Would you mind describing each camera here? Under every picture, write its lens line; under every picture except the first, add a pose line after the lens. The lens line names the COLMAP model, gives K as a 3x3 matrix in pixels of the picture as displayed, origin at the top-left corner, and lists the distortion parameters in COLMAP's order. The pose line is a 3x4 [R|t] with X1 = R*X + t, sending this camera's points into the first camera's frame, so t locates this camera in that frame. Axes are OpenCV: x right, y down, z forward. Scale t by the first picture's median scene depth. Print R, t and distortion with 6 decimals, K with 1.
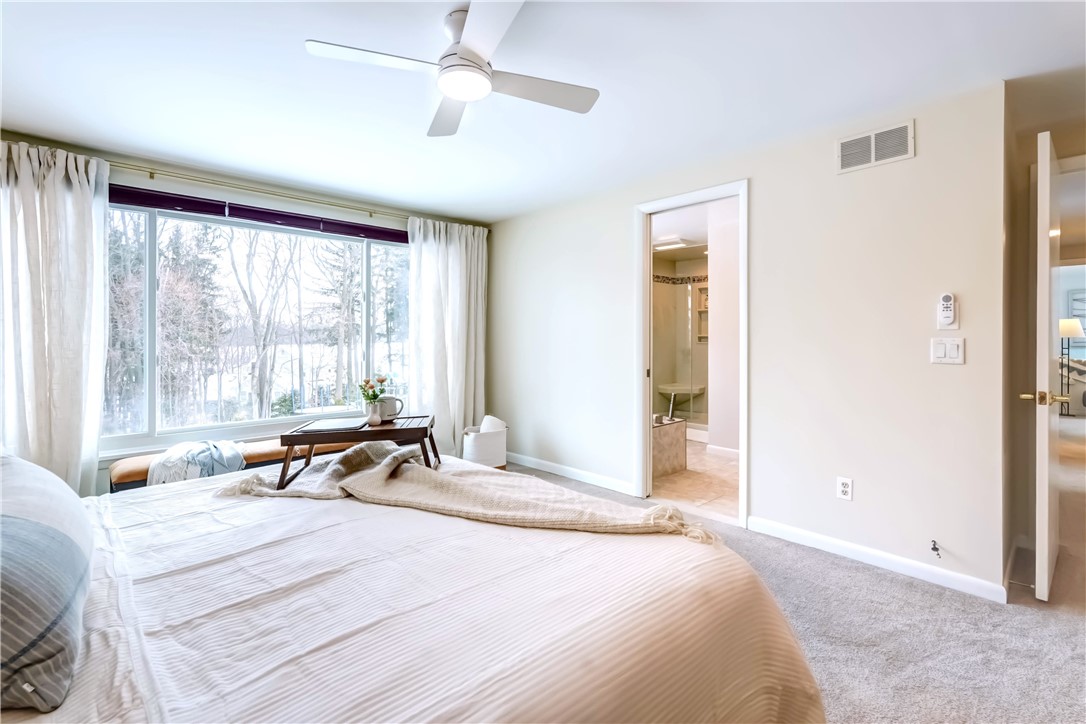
lens RADIAL K [[501.3, 0, 541.0], [0, 501.3, 339.0], [0, 0, 1]] dist [-0.000657, -0.000036]
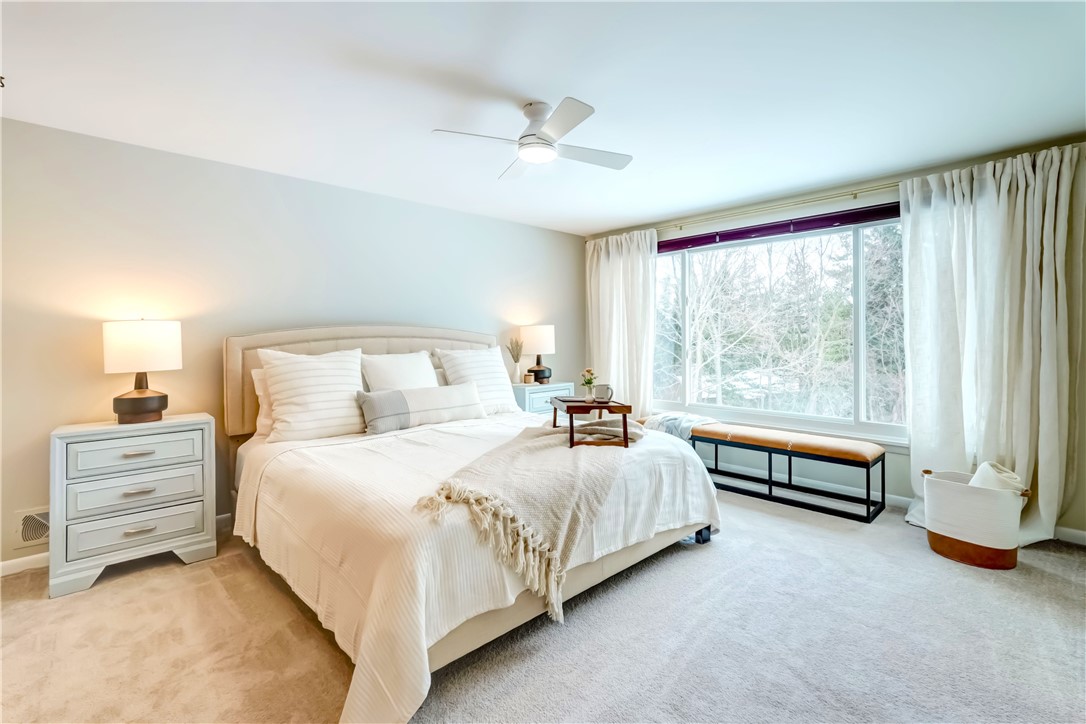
lens RADIAL K [[501.3, 0, 541.0], [0, 501.3, 339.0], [0, 0, 1]] dist [-0.000657, -0.000036]
pose [[-0.004500, 0.003320, -0.999984, 0.540855], [0.002549, 0.999991, 0.003308, -0.003622], [0.999987, -0.002534, -0.004508, 0.460855]]
